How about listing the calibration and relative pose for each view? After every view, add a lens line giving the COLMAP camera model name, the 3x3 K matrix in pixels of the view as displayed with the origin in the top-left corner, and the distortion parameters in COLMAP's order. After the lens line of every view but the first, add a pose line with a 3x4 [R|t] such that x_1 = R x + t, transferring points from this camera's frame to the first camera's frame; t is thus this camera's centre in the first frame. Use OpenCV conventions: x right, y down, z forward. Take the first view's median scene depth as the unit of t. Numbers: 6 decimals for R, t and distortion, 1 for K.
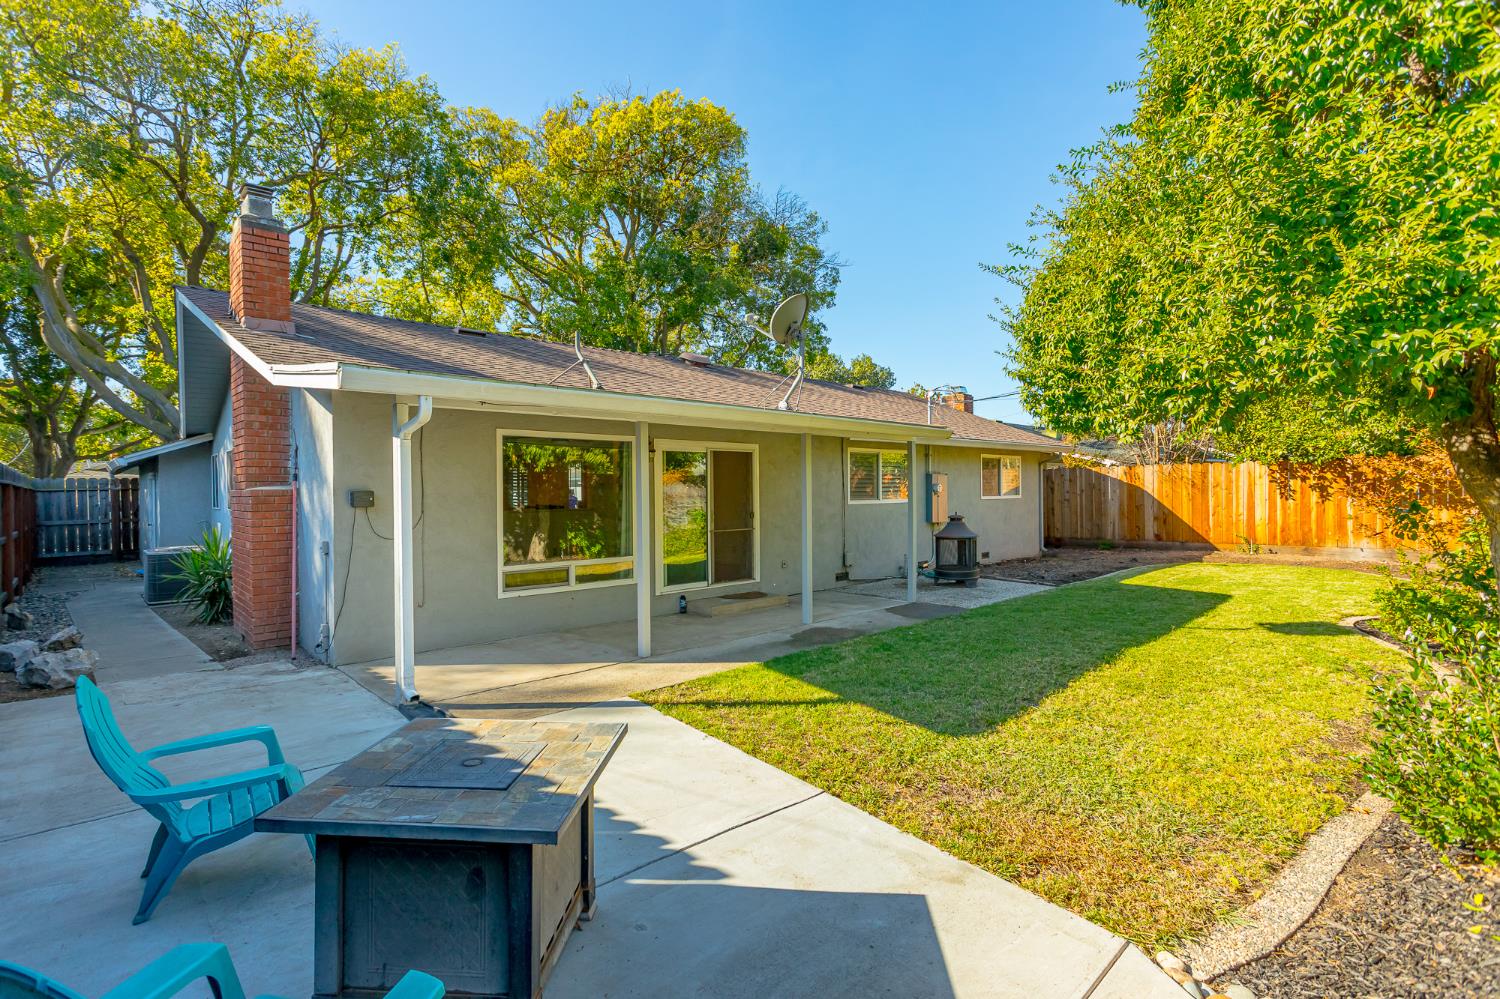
lens RADIAL K [[704.4, 0, 746.5], [0, 704.4, 478.2], [0, 0, 1]] dist [-0.002327, -0.000010]
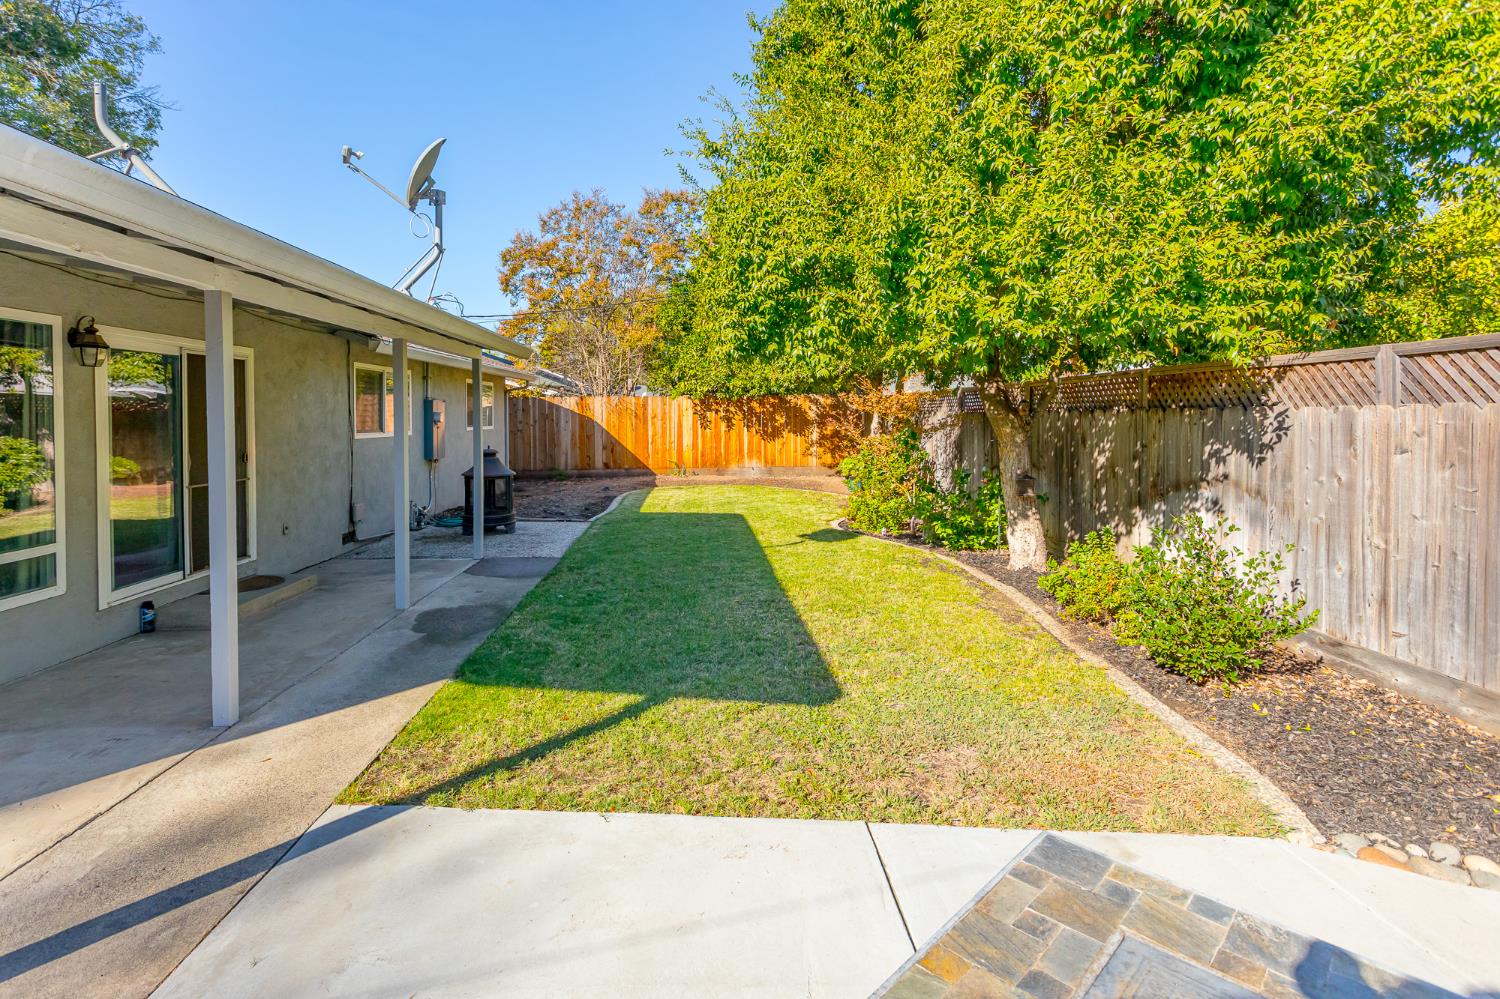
lens RADIAL K [[741.8, 0, 738.7], [0, 741.8, 422.6], [0, 0, 1]] dist [-0.001169, 0.000196]
pose [[0.652401, 0.000831, 0.757874, -0.184983], [-0.016467, 0.999779, 0.013079, 0.003353], [-0.757695, -0.021013, 0.652270, 0.190472]]
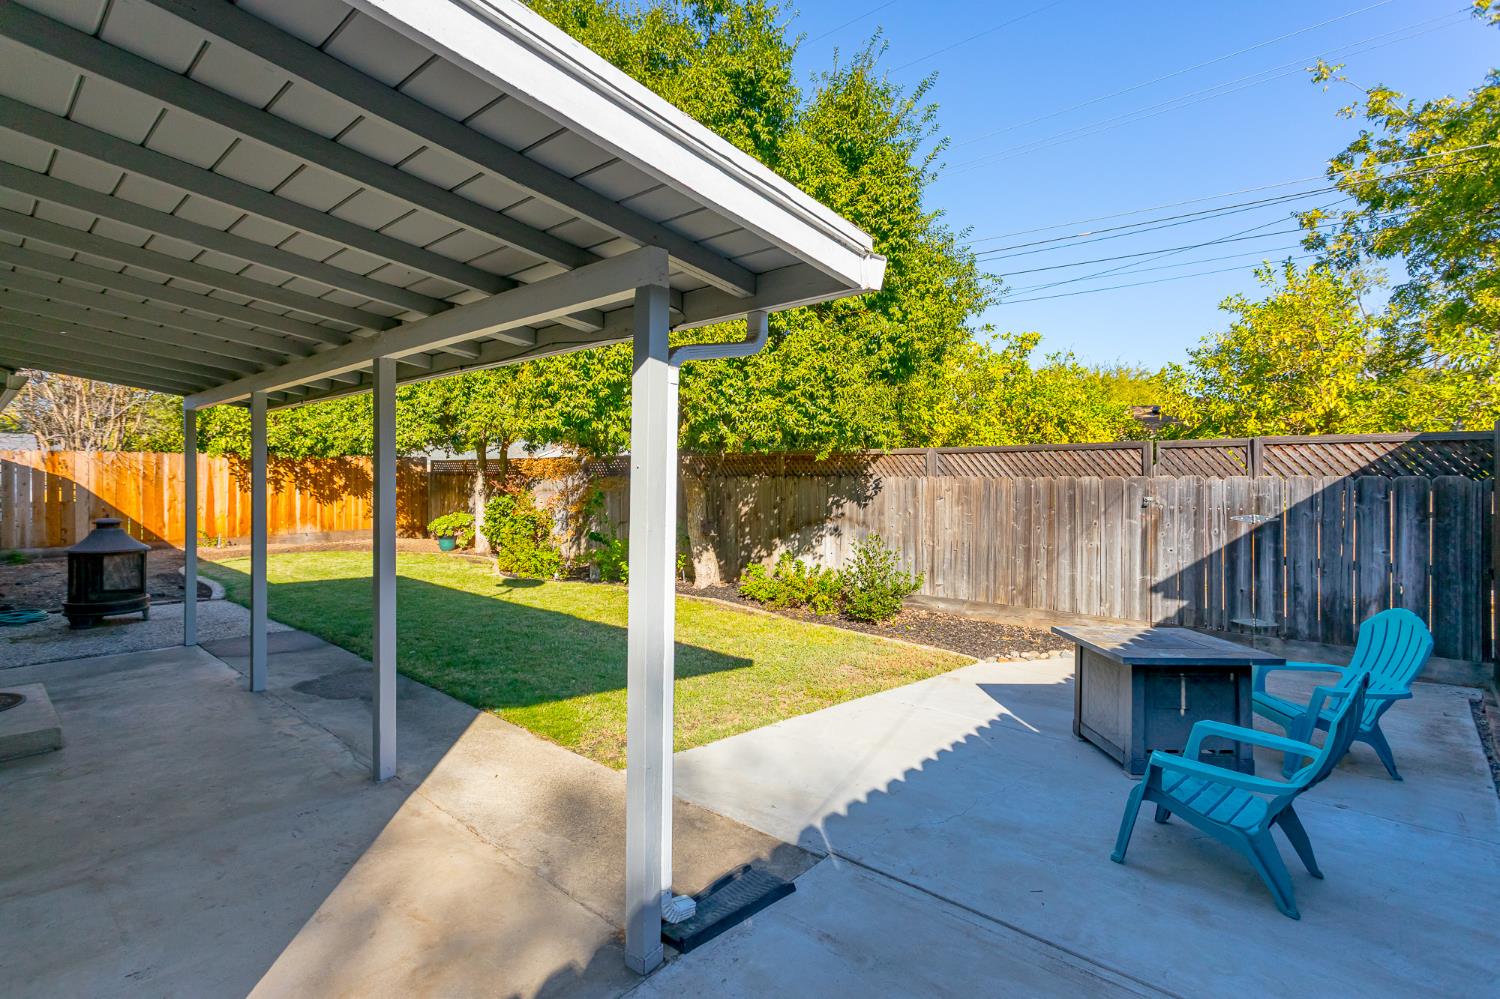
lens RADIAL K [[704.4, 0, 746.5], [0, 704.4, 478.2], [0, 0, 1]] dist [-0.002327, -0.000010]
pose [[-0.063300, 0.009044, 0.997954, -0.420083], [-0.020239, 0.999742, -0.010344, 0.007669], [-0.997789, -0.020852, -0.063100, 0.432887]]
